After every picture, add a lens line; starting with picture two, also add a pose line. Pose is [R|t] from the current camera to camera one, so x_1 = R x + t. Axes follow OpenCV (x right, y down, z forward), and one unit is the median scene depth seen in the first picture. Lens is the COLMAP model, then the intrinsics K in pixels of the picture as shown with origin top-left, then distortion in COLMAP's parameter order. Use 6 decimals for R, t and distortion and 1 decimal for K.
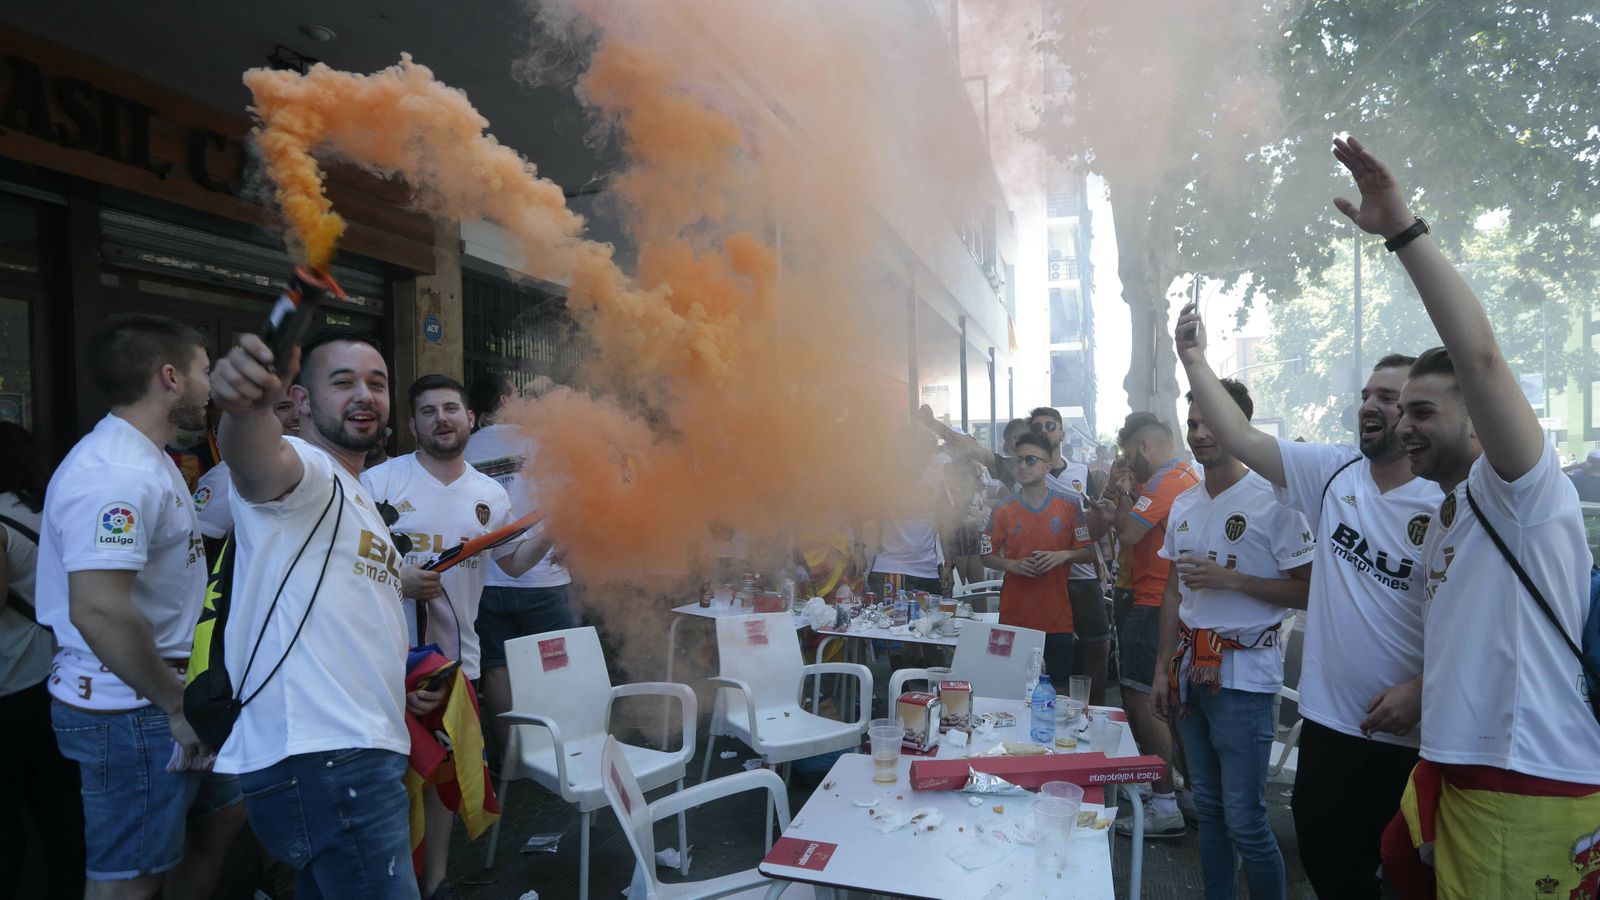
lens RADIAL K [[1249.2, 0, 800.0], [0, 1249.2, 450.0], [0, 0, 1]] dist [-0.007094, 0.031151]
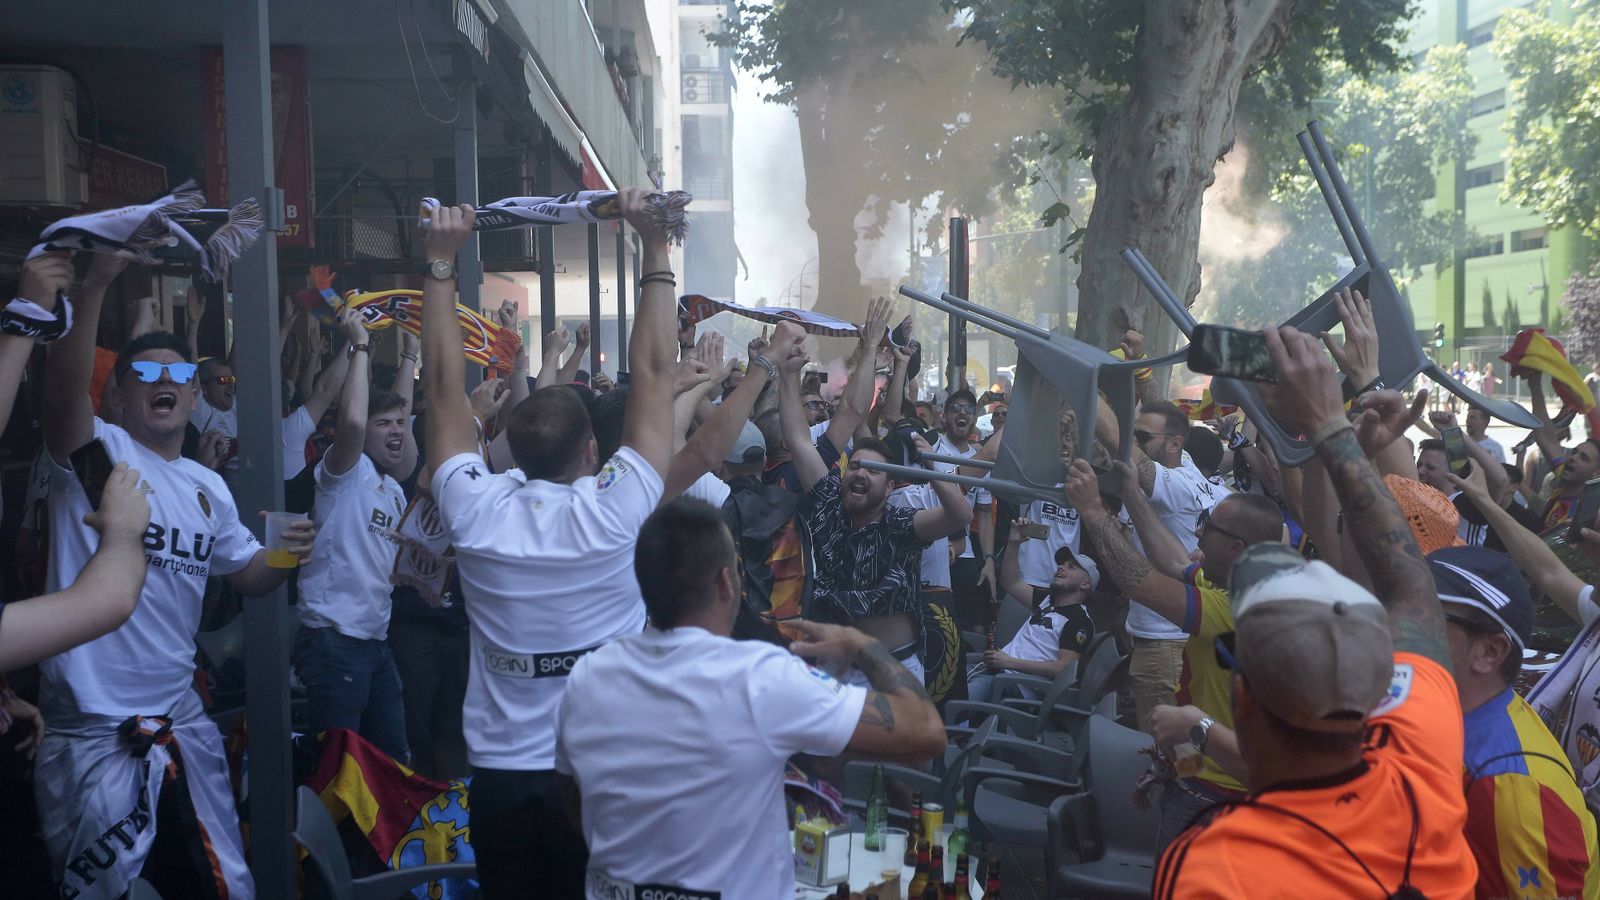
lens RADIAL K [[1249.2, 0, 800.0], [0, 1249.2, 450.0], [0, 0, 1]] dist [-0.007094, 0.031151]
pose [[0.970297, -0.003873, 0.241885, 0.152199], [-0.008618, 0.998684, 0.050564, 0.017952], [-0.241763, -0.051147, 0.968986, 0.517425]]
